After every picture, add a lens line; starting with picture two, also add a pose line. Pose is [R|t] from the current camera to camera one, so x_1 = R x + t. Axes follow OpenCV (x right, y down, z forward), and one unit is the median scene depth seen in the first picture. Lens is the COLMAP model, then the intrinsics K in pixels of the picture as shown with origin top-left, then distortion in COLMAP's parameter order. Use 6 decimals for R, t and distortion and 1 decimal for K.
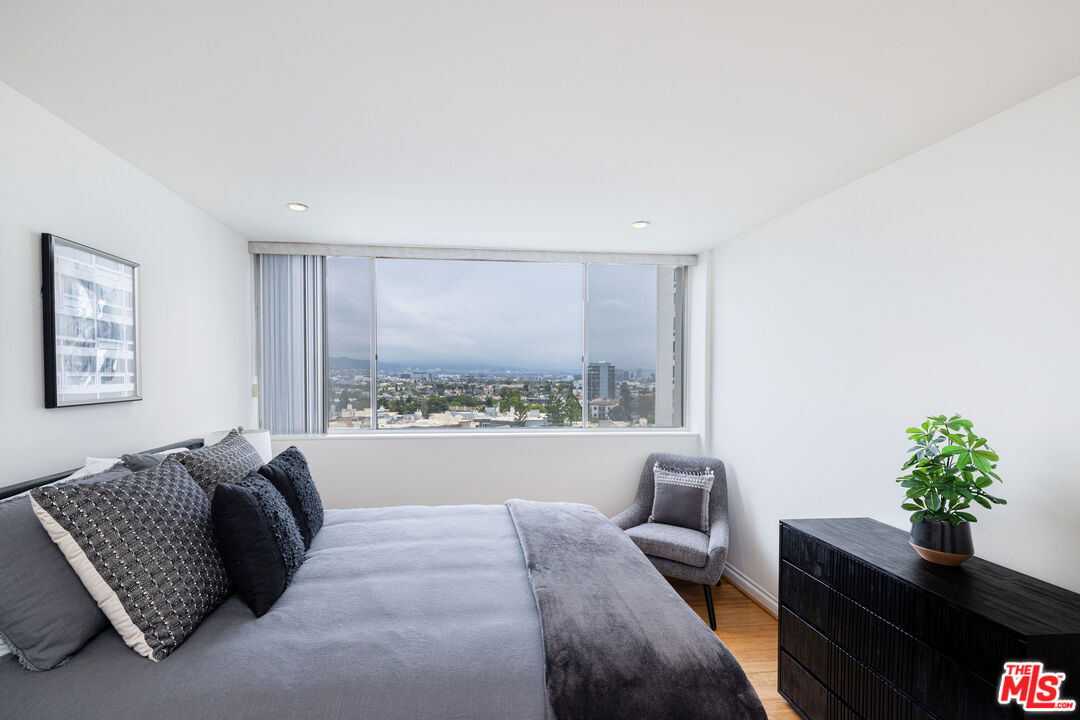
lens RADIAL K [[470.4, 0, 505.0], [0, 470.4, 385.2], [0, 0, 1]] dist [-0.000300, -0.000007]
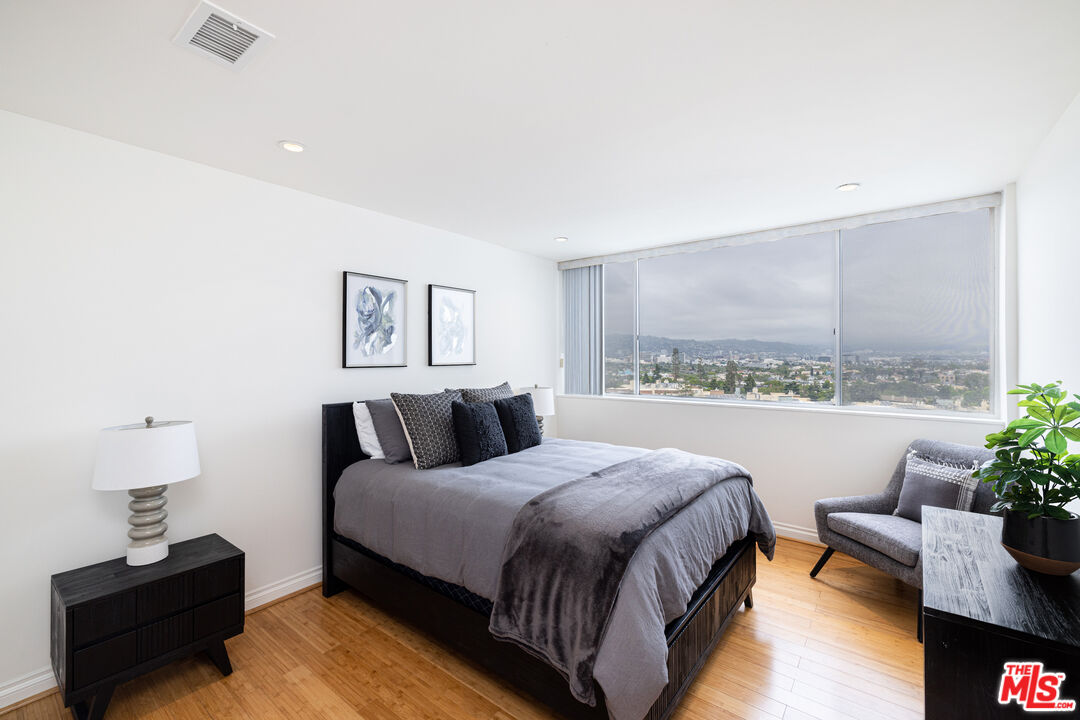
lens RADIAL K [[454.4, 0, 540.8], [0, 454.4, 355.4], [0, 0, 1]] dist [-0.000354, 0.000171]
pose [[0.720621, -0.007553, -0.693288, 0.395080], [-0.011657, 0.999667, -0.023007, 0.020606], [0.693231, 0.024662, 0.720294, -0.064450]]
